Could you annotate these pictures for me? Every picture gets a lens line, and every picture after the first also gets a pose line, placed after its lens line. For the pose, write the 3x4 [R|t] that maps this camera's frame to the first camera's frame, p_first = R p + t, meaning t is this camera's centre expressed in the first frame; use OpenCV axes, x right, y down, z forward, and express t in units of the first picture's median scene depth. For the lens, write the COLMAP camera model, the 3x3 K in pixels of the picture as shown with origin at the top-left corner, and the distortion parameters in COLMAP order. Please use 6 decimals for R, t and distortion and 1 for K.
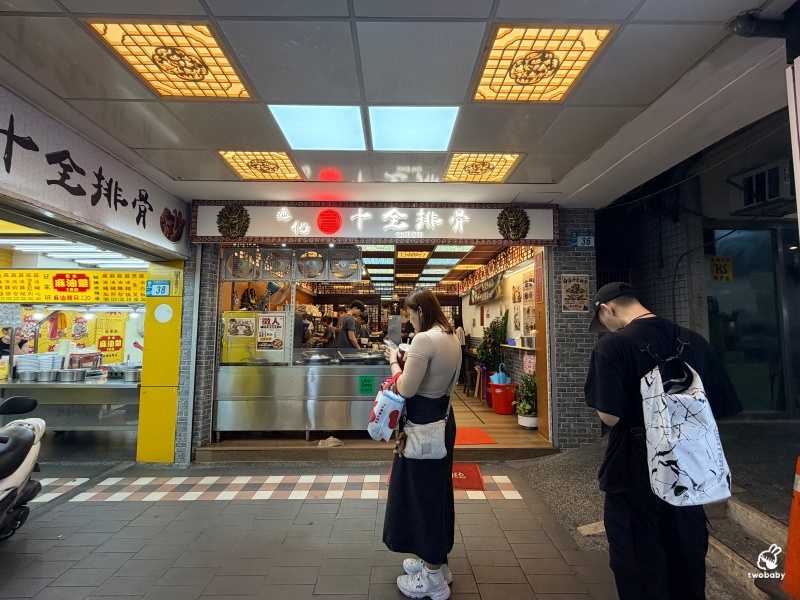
lens RADIAL K [[370.5, 0, 400.0], [0, 370.5, 300.0], [0, 0, 1]] dist [-0.000492, -0.000185]
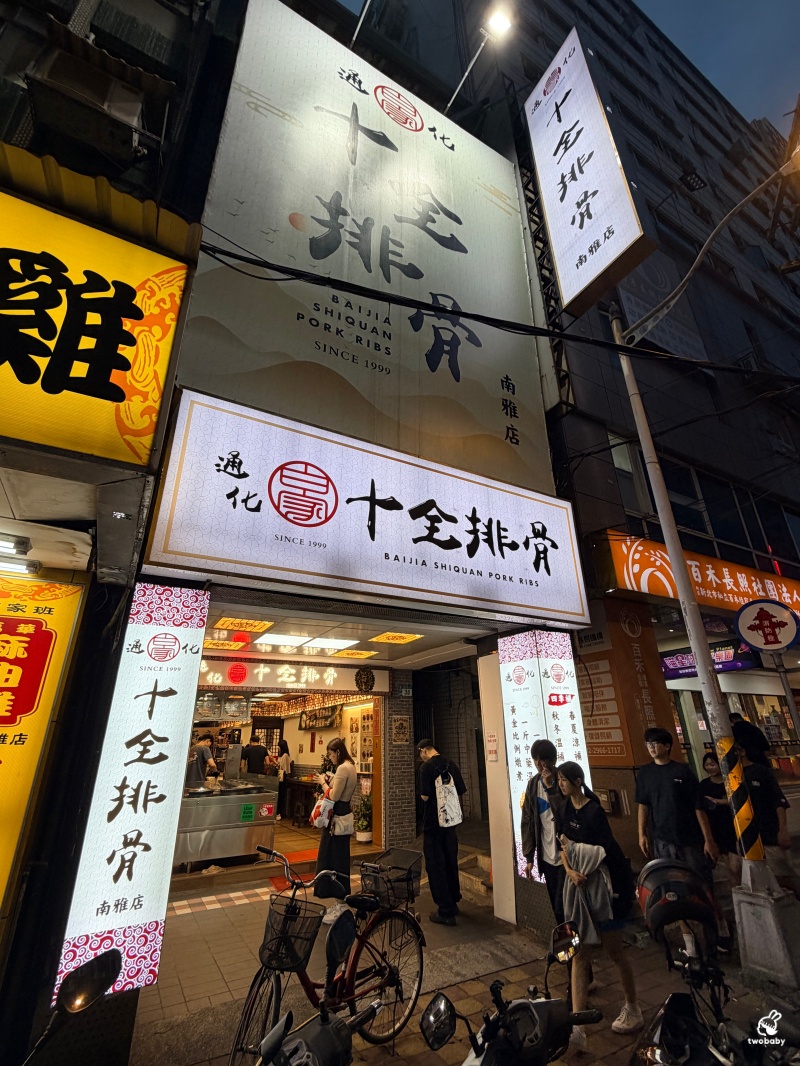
lens RADIAL K [[493.7, 0, 400.0], [0, 493.7, 533.0], [0, 0, 1]] dist [-0.000492, -0.000185]
pose [[0.880983, 0.166327, 0.442949, -0.542175], [-0.012189, 0.943842, -0.330171, -0.110421], [-0.472990, 0.285476, 0.833537, -0.880243]]
